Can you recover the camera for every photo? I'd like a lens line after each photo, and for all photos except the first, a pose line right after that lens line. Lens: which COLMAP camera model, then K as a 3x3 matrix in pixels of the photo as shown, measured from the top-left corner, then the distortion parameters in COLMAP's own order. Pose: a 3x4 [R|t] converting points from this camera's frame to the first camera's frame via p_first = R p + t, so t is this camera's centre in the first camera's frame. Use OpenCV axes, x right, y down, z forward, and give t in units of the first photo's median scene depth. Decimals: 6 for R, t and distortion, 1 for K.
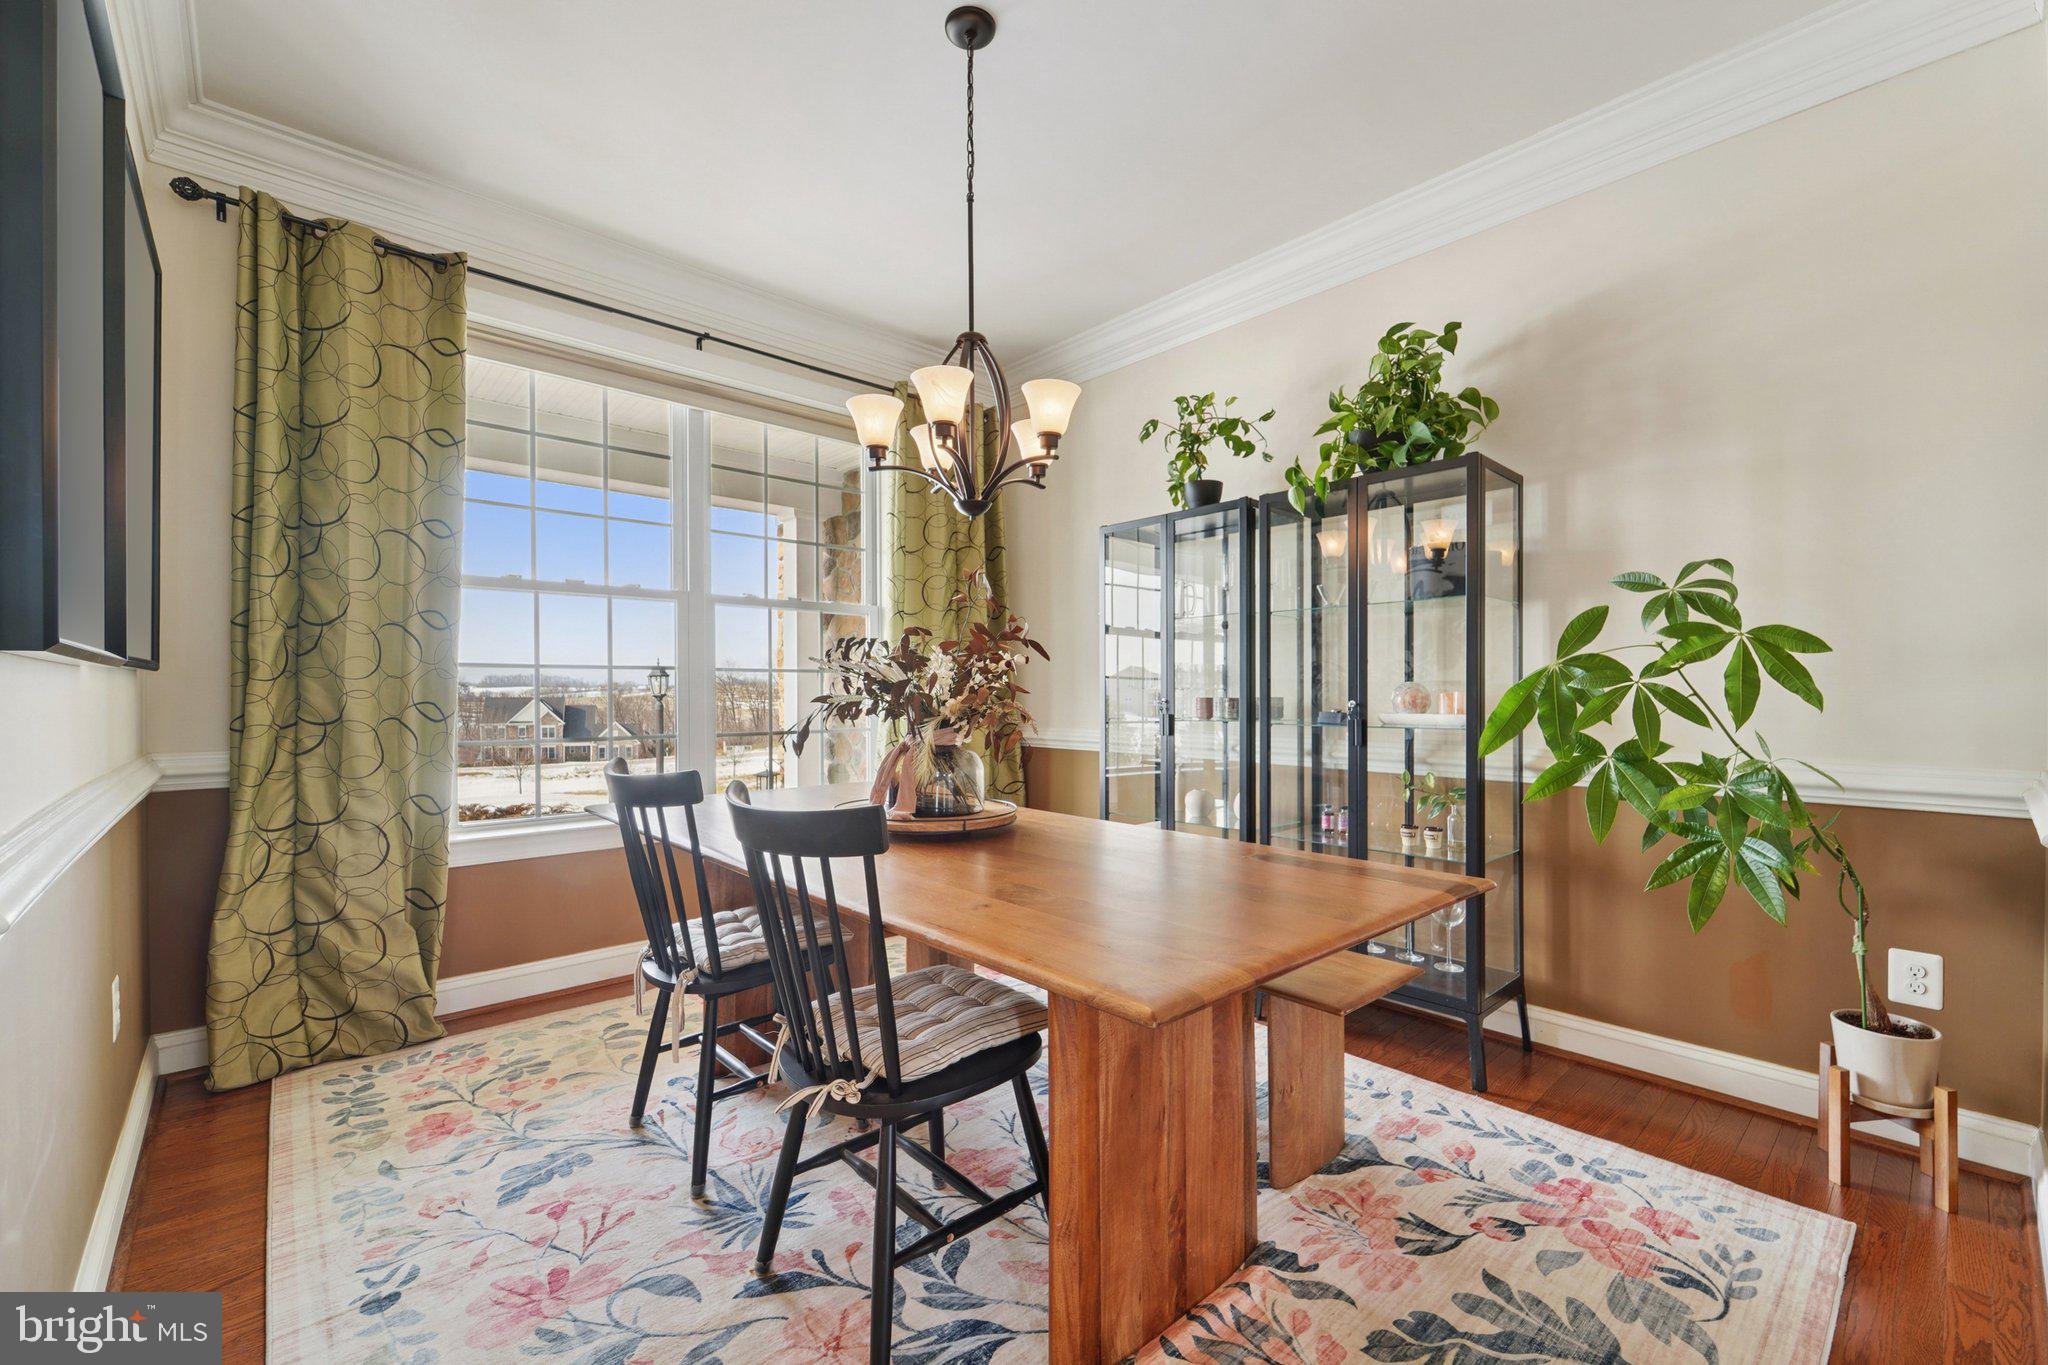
lens RADIAL K [[838.1, 0, 1021.8], [0, 838.1, 693.7], [0, 0, 1]] dist [0.005876, -0.002450]
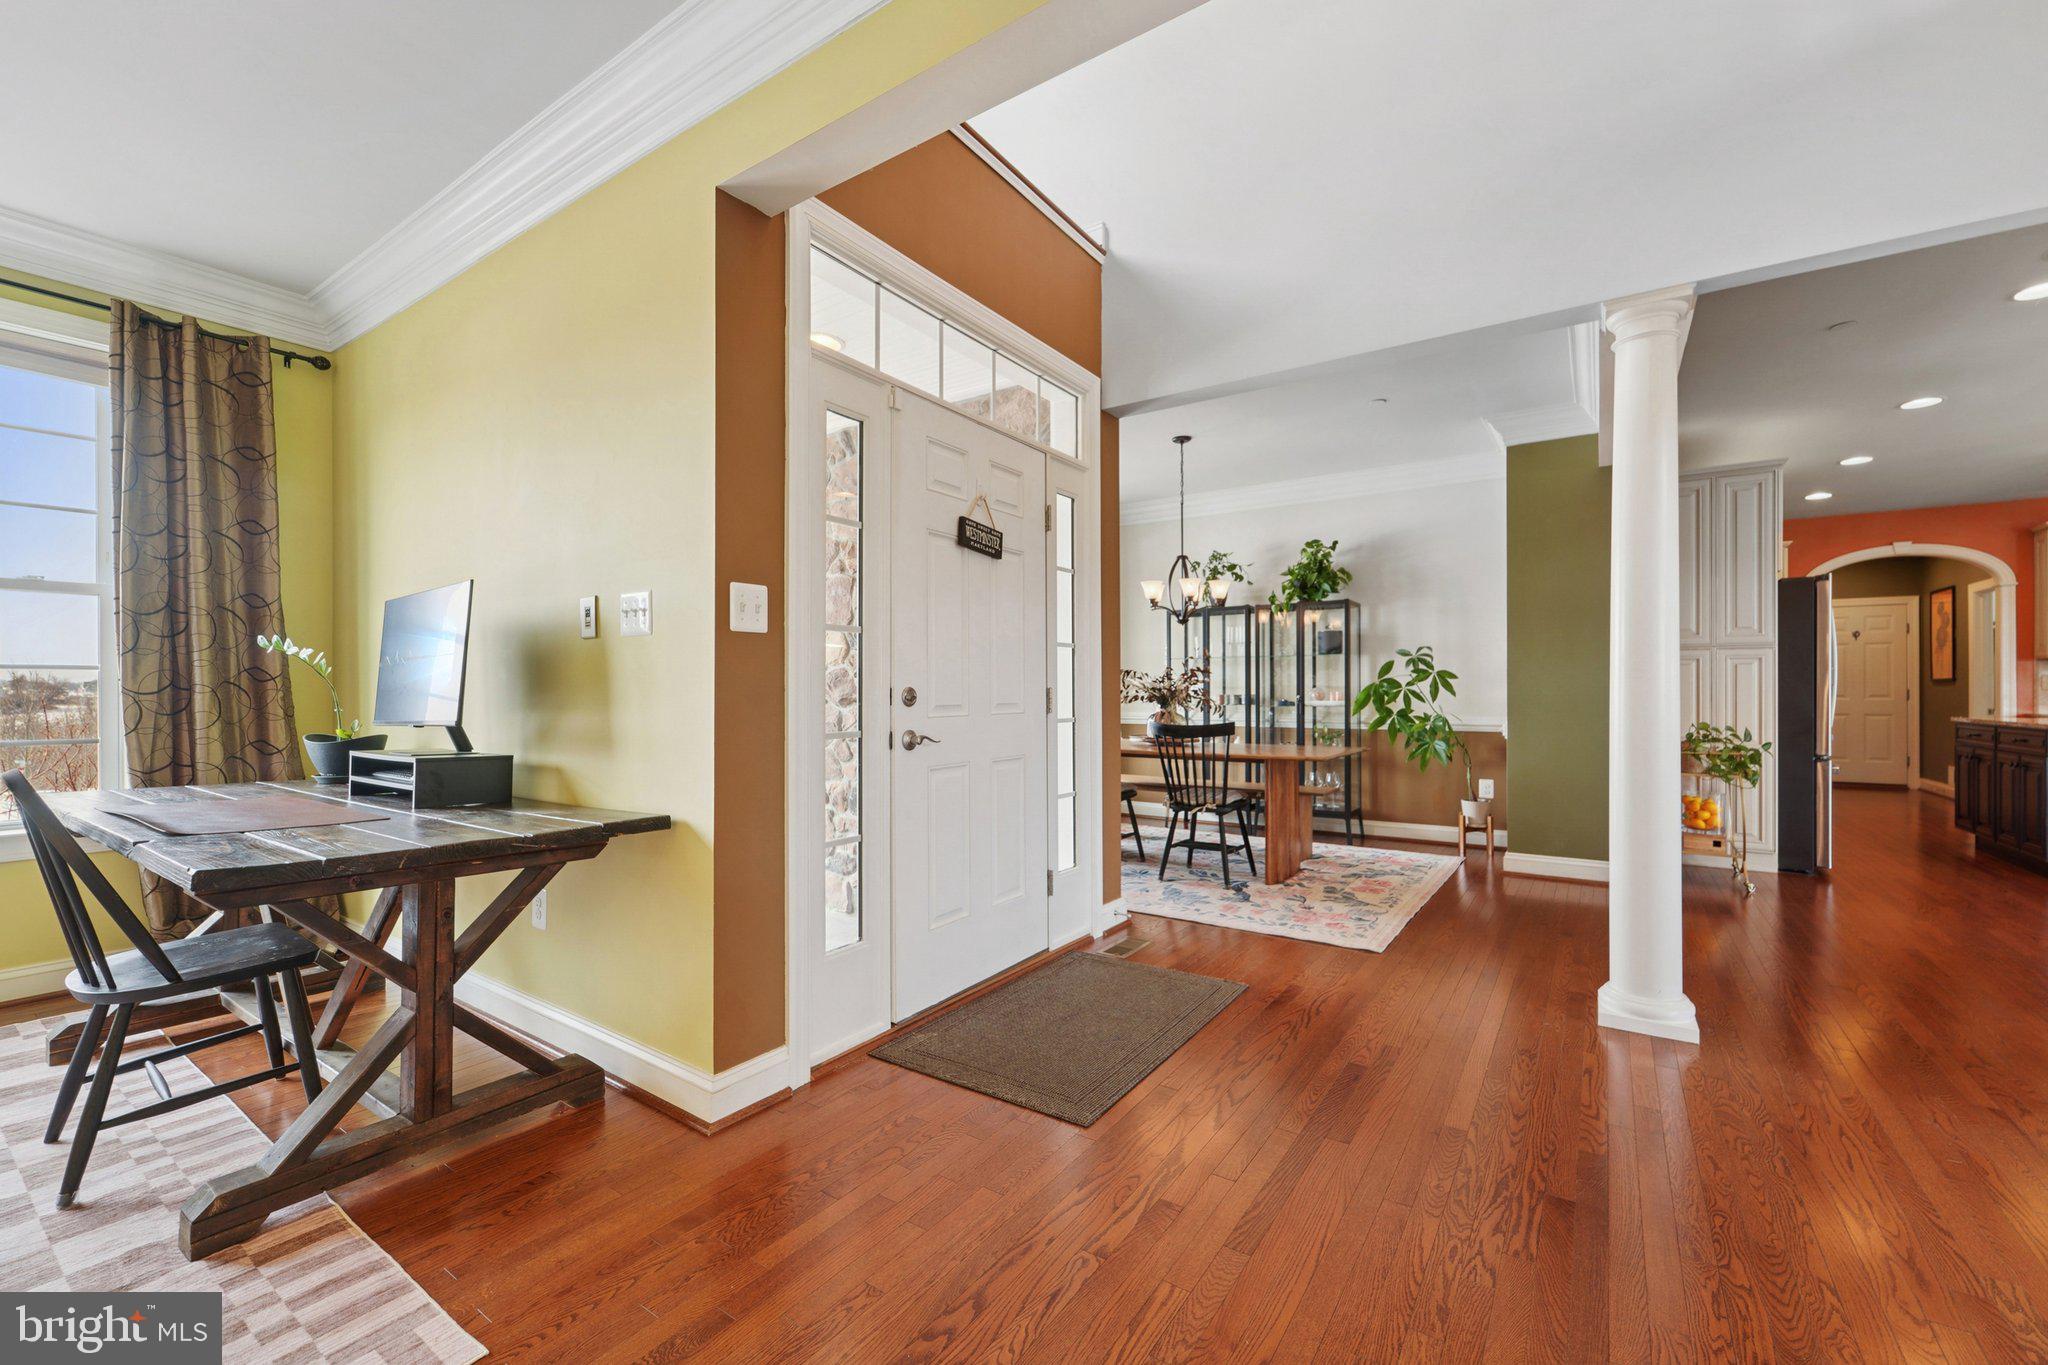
lens RADIAL K [[838.1, 0, 1030.3], [0, 838.1, 692.5], [0, 0, 1]] dist [0.005876, -0.002450]
pose [[0.971370, -0.000767, 0.237572, -1.128760], [0.001632, 0.999993, -0.003445, 0.008633], [-0.237568, 0.003734, 0.971364, -1.406480]]
